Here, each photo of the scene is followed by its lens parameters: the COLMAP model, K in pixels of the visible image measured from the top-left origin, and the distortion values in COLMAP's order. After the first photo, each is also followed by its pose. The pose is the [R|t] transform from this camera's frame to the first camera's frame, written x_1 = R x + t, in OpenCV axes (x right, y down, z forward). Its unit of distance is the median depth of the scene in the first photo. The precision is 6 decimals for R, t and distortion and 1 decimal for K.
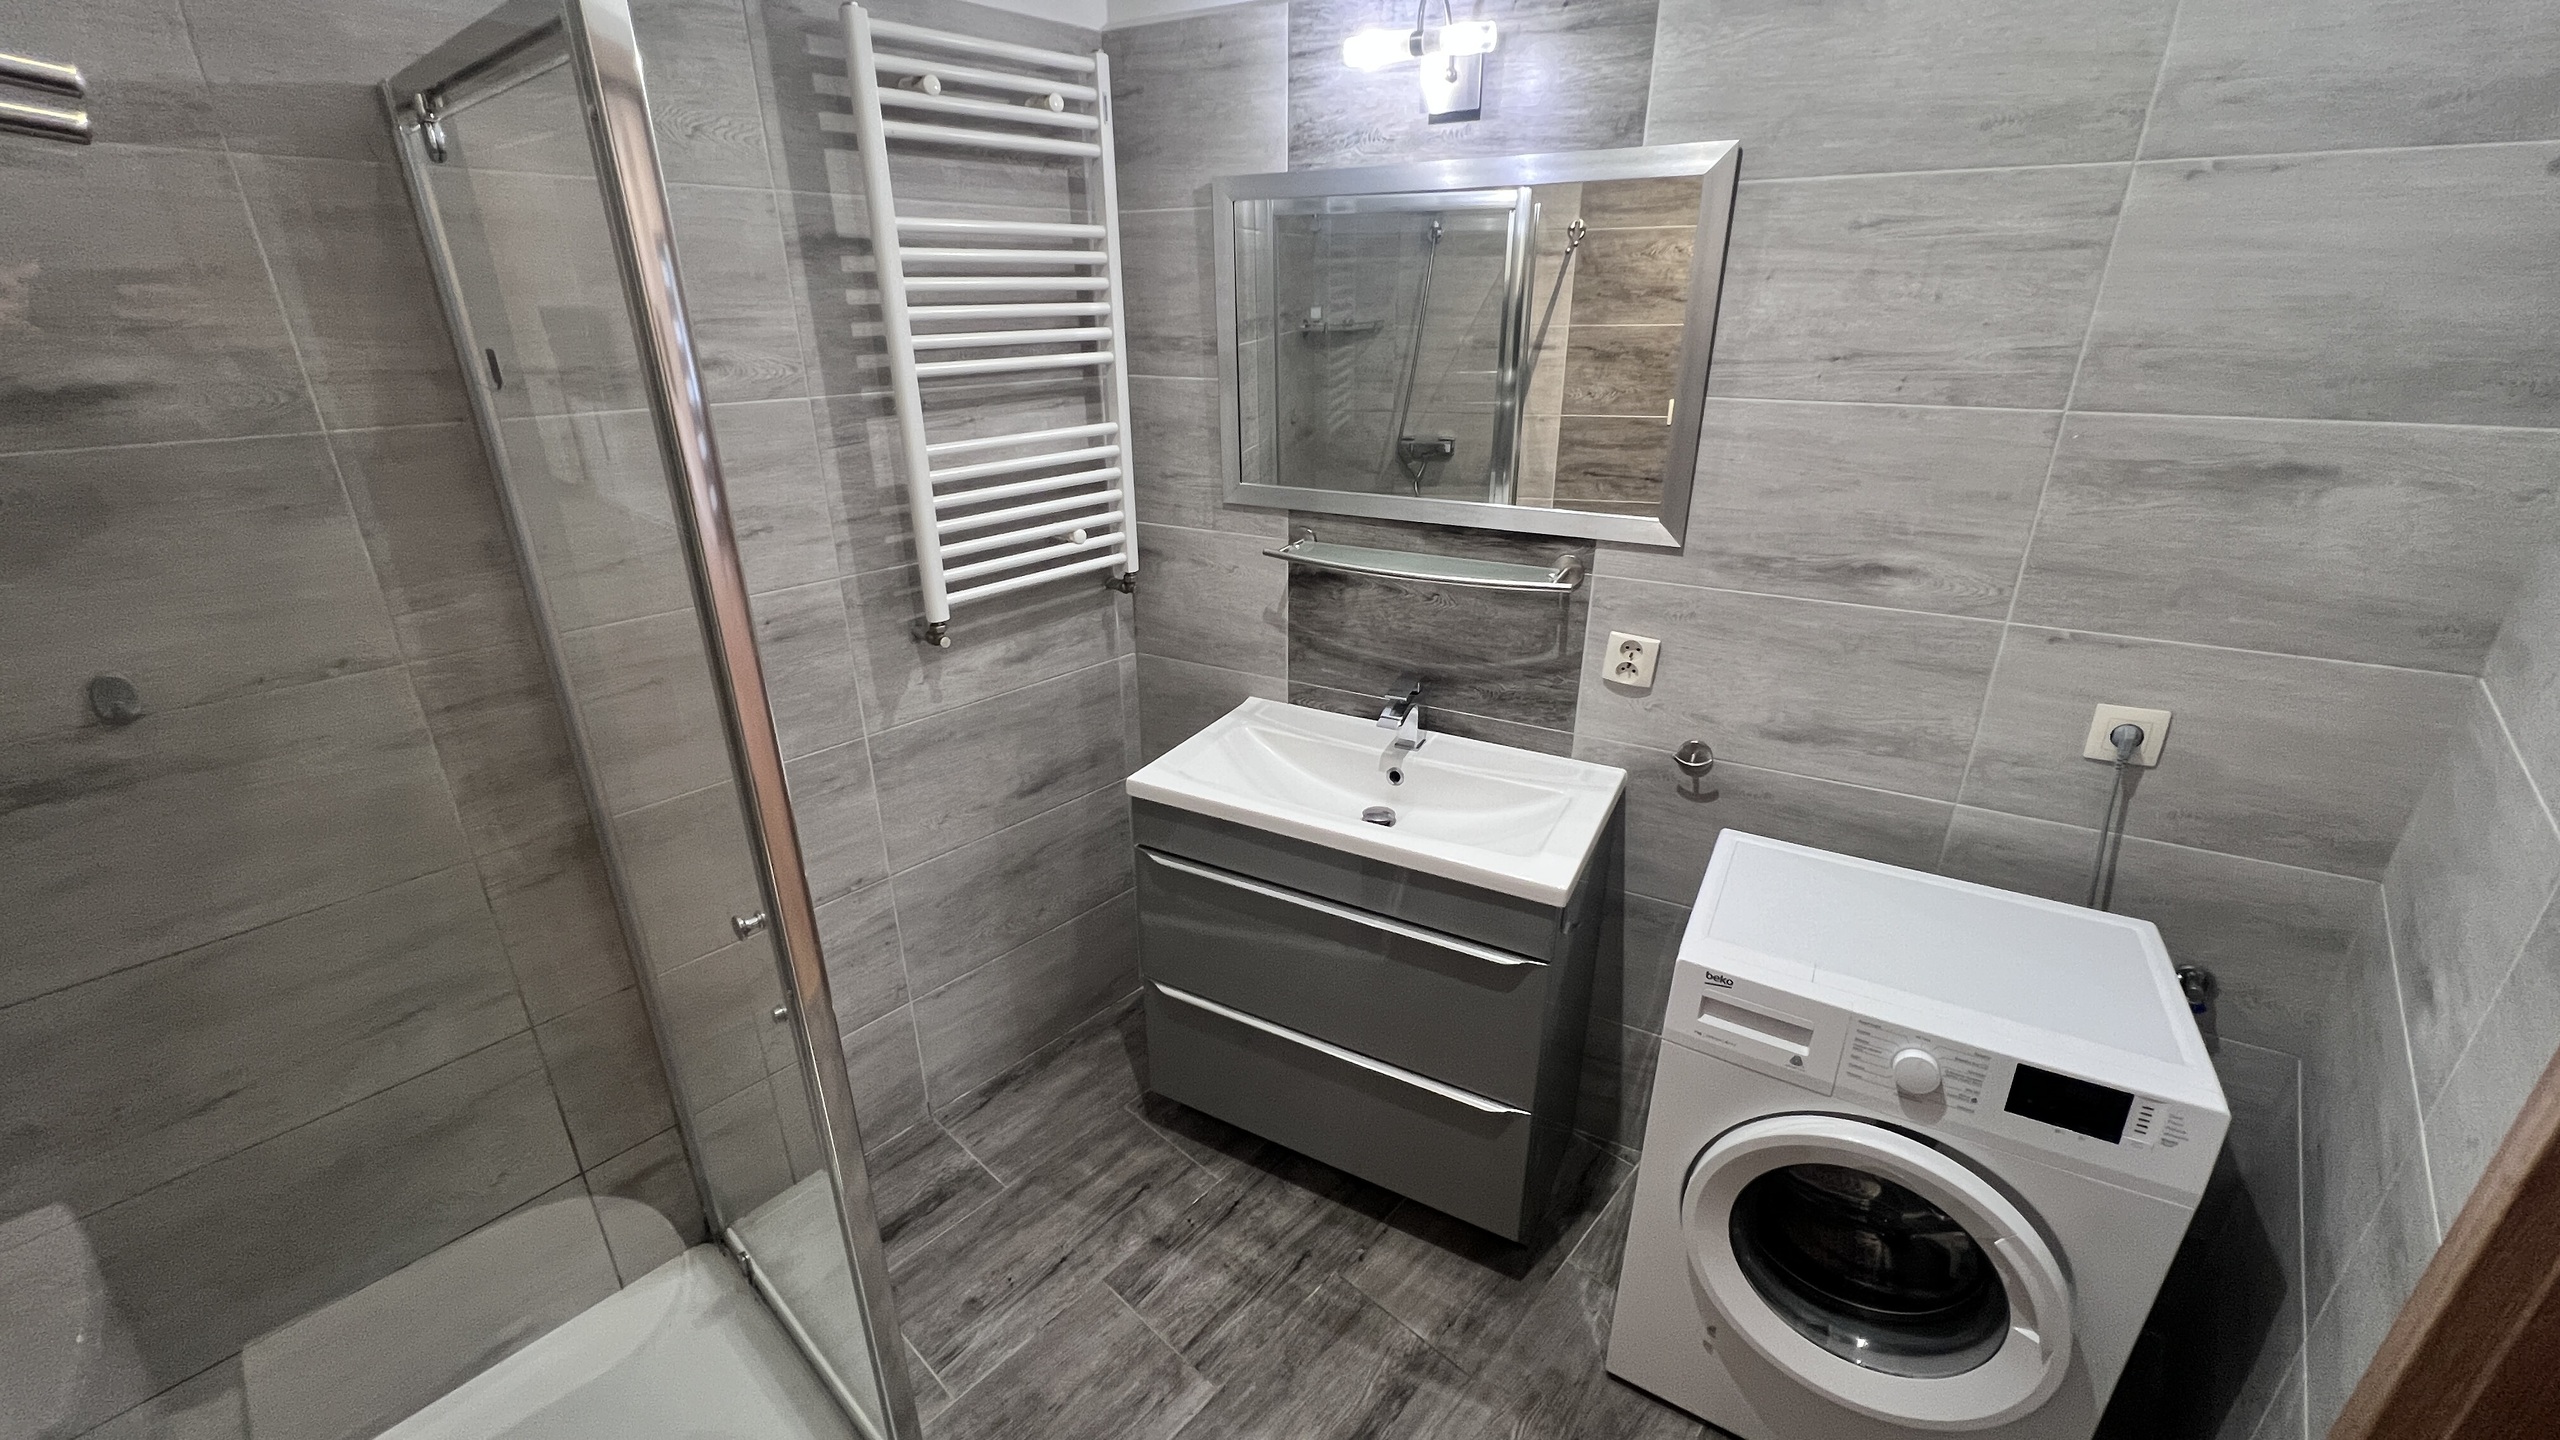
lens RADIAL K [[1021.5, 0, 1276.9], [0, 1021.5, 713.7], [0, 0, 1]] dist [0.000937, 0.000052]
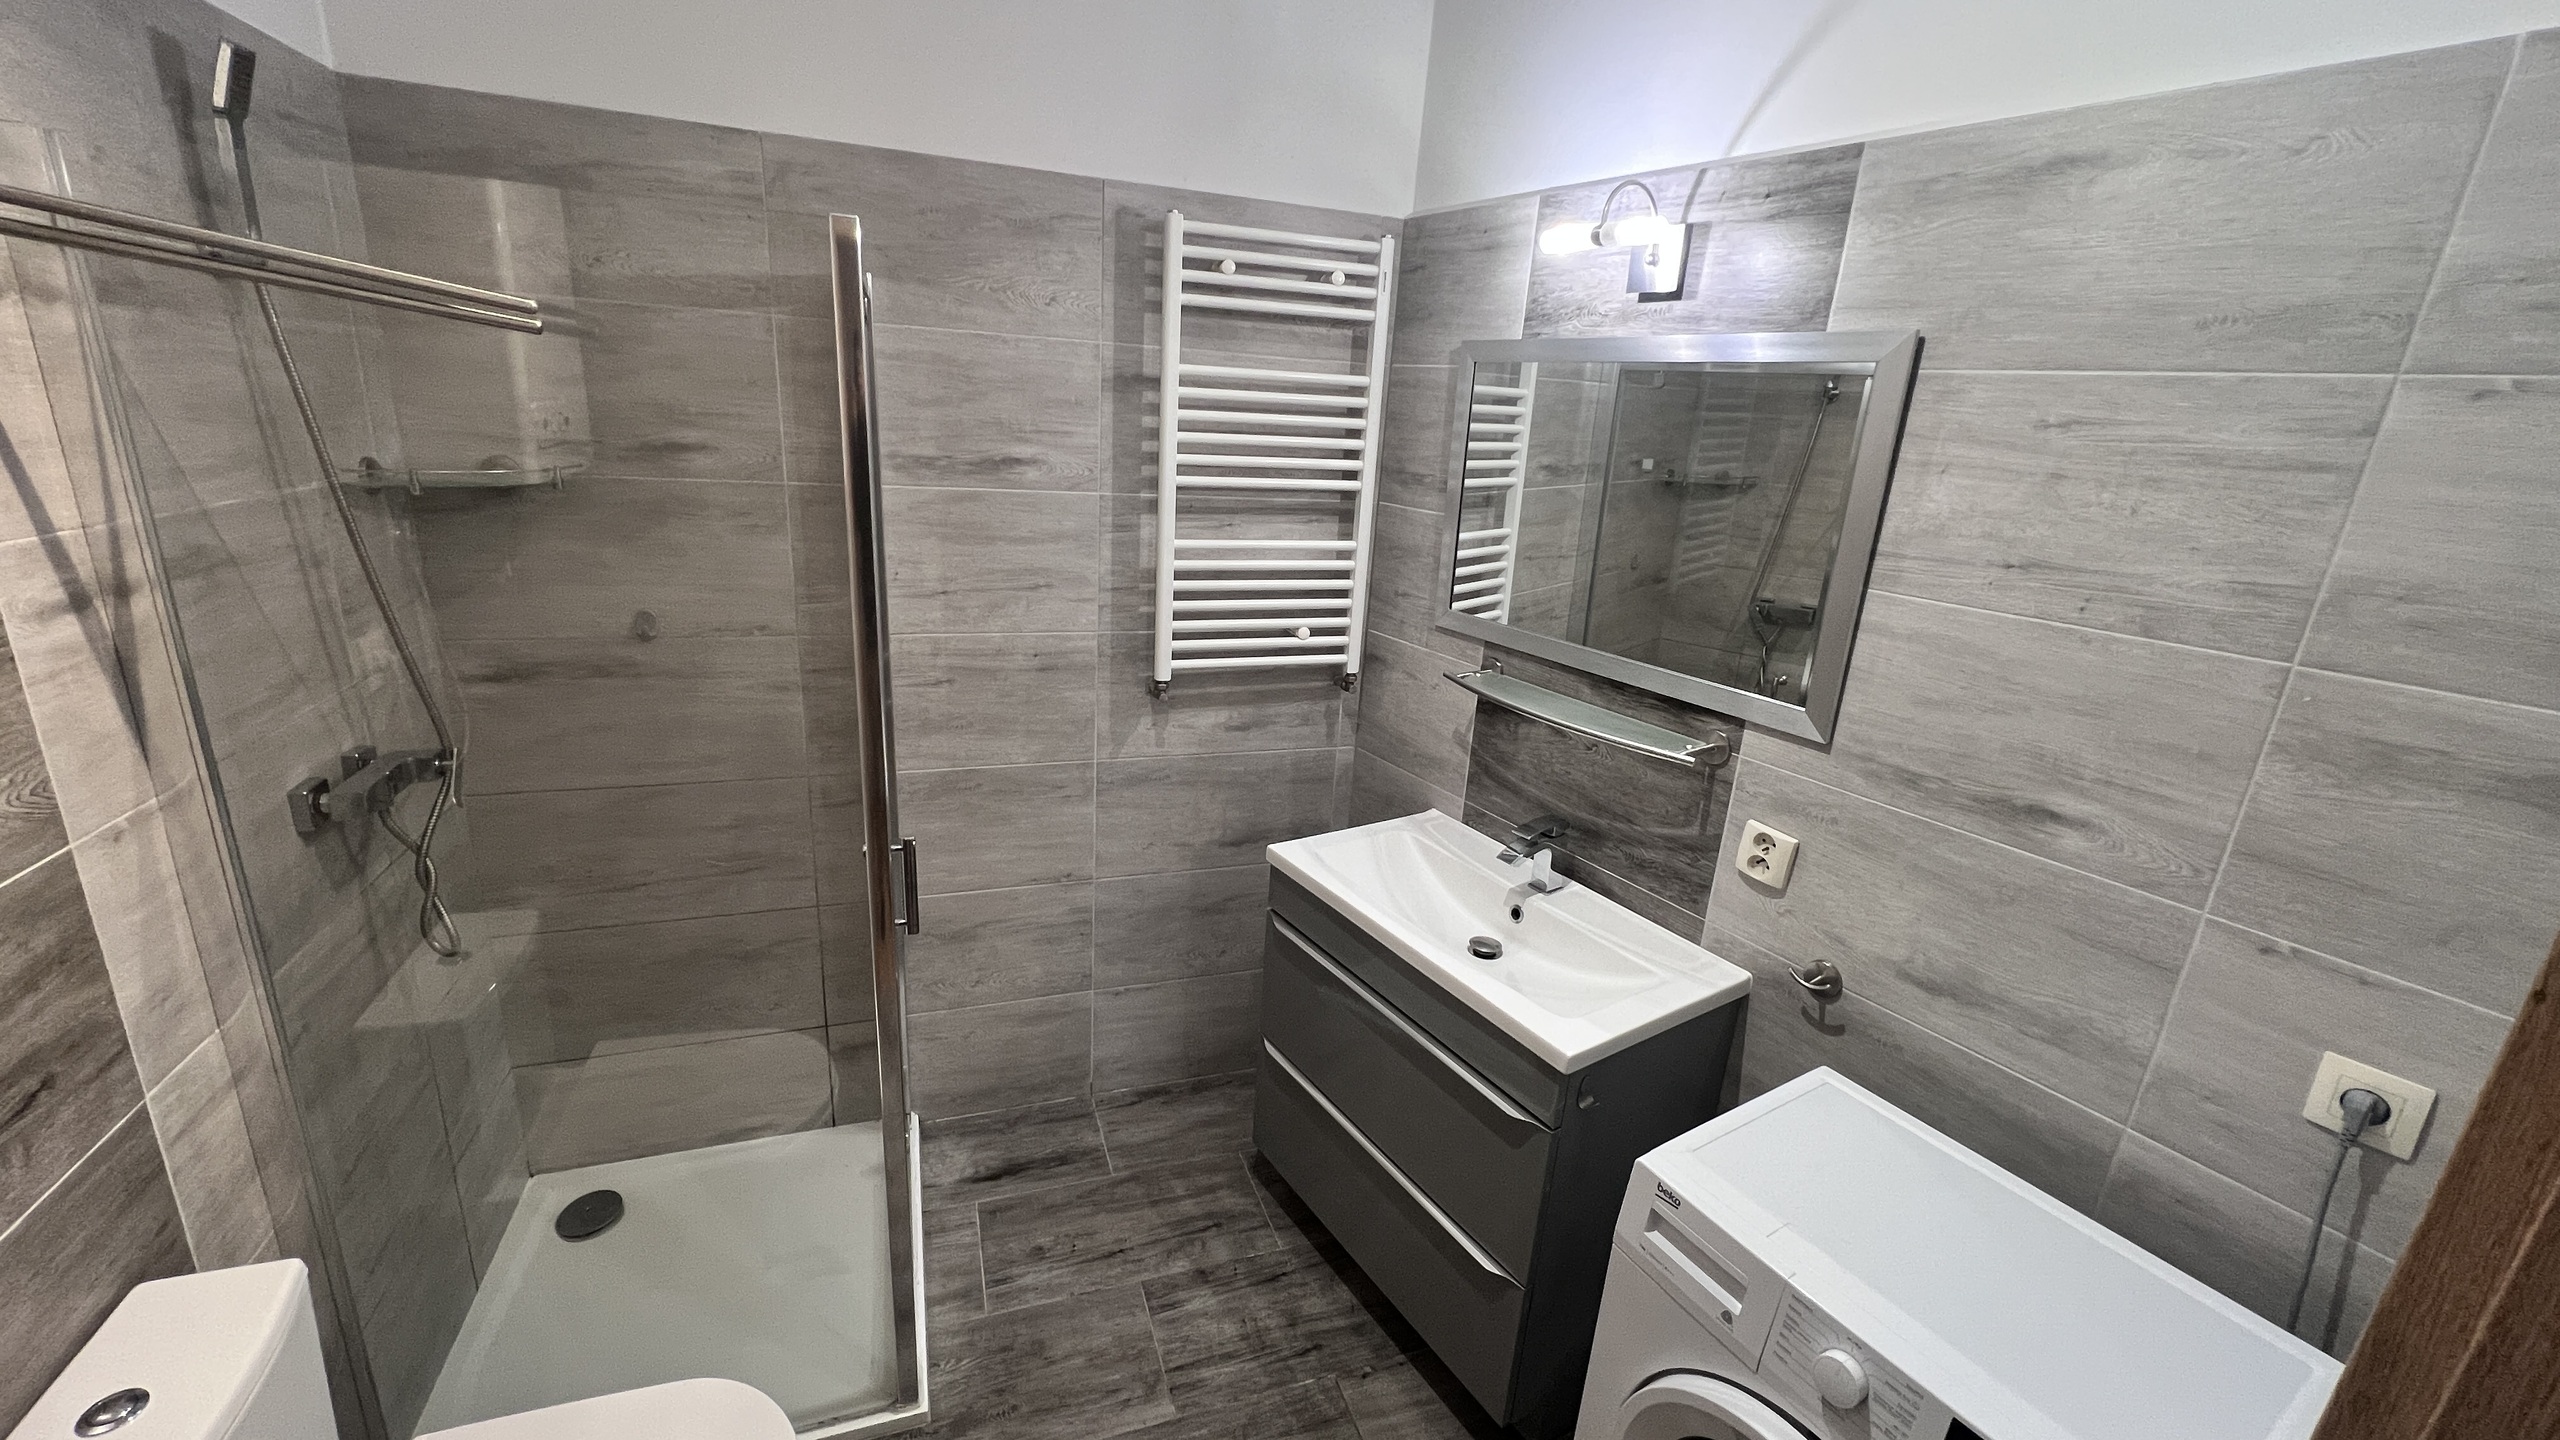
lens RADIAL K [[1021.5, 0, 1272.4], [0, 1021.5, 714.1], [0, 0, 1]] dist [0.000937, 0.000052]
pose [[0.878842, 0.194134, -0.435831, 0.365425], [-0.240056, 0.969350, -0.052285, -0.022386], [0.412322, 0.150574, 0.898509, -0.034643]]
